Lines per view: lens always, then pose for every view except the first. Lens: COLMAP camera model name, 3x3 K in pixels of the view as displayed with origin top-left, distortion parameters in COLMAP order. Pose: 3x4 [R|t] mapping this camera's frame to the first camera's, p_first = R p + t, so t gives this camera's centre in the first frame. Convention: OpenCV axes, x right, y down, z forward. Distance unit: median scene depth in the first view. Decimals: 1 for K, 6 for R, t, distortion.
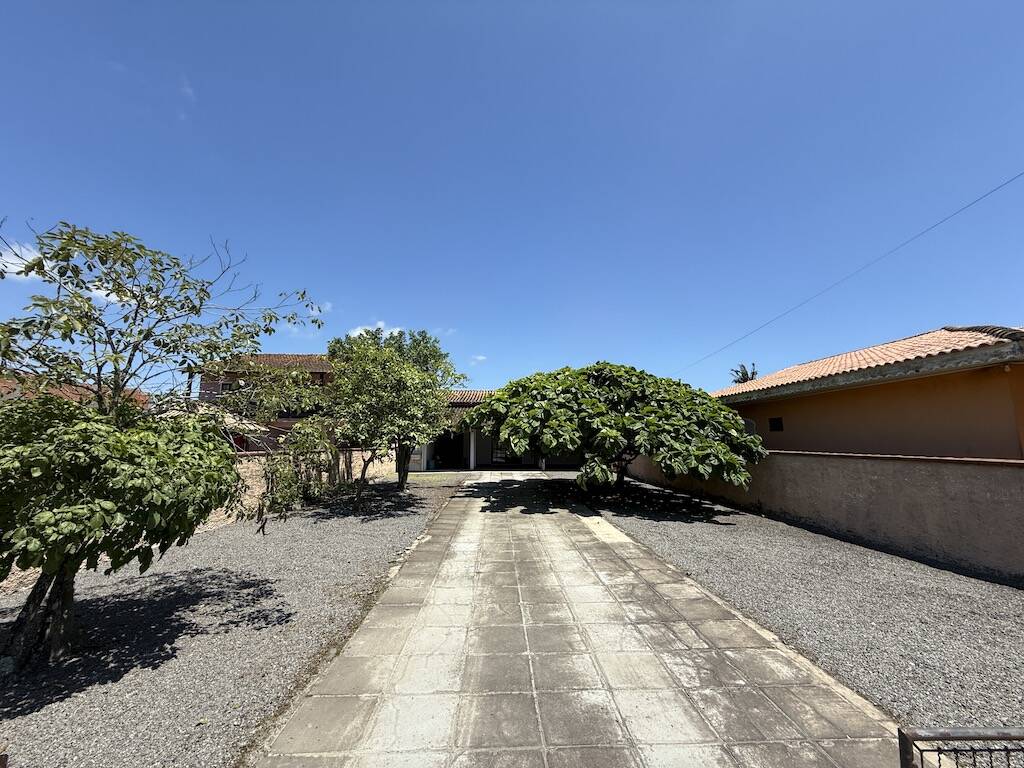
lens RADIAL K [[408.2, 0, 512.9], [0, 408.2, 377.8], [0, 0, 1]] dist [-0.002316, -0.000085]
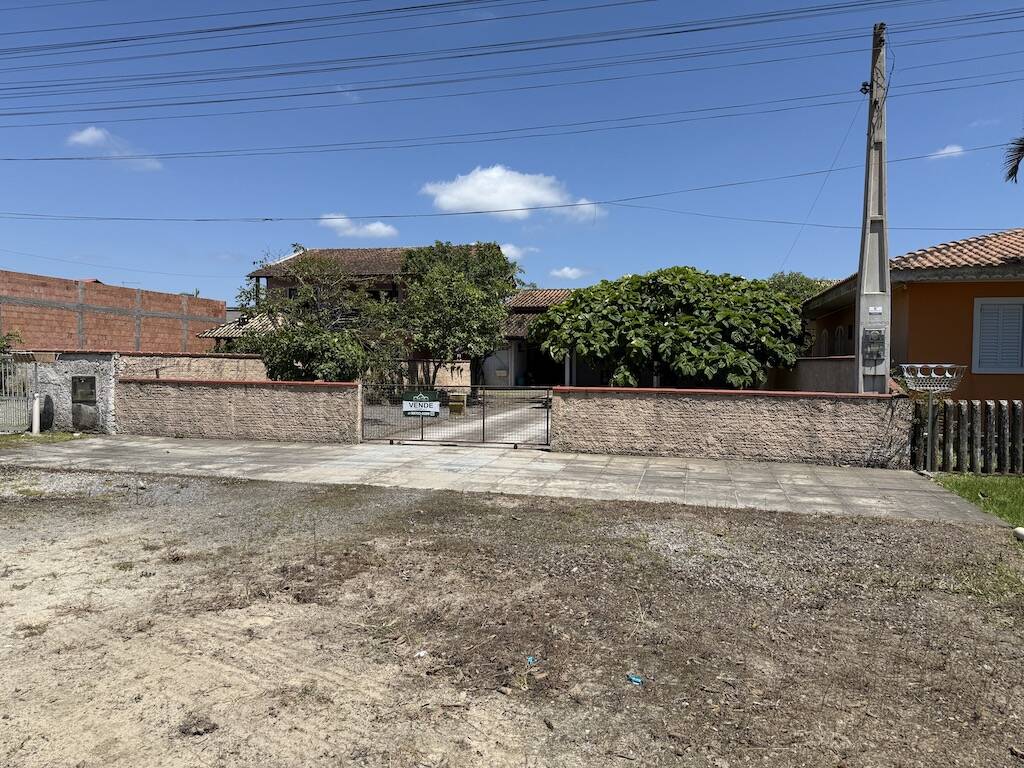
lens RADIAL K [[721.9, 0, 507.4], [0, 721.9, 383.1], [0, 0, 1]] dist [0.048454, -0.050902]
pose [[0.958896, 0.011640, -0.283520, 0.461600], [0.040219, 0.983496, 0.176401, -0.117010], [0.280894, -0.180553, 0.942602, -0.990857]]
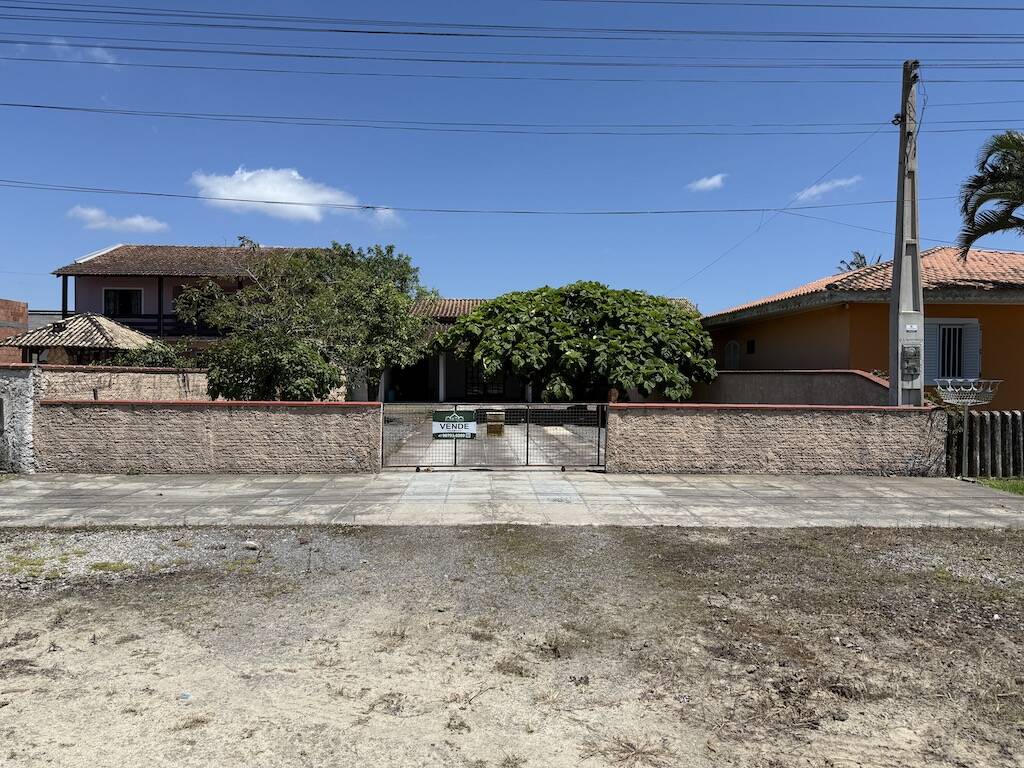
lens RADIAL K [[721.9, 0, 511.6], [0, 721.9, 383.2], [0, 0, 1]] dist [0.048454, -0.050902]
pose [[0.999973, 0.000858, 0.007362, 0.057056], [-0.002081, 0.985823, 0.167778, -0.116799], [-0.007114, -0.167789, 0.985797, -0.946770]]
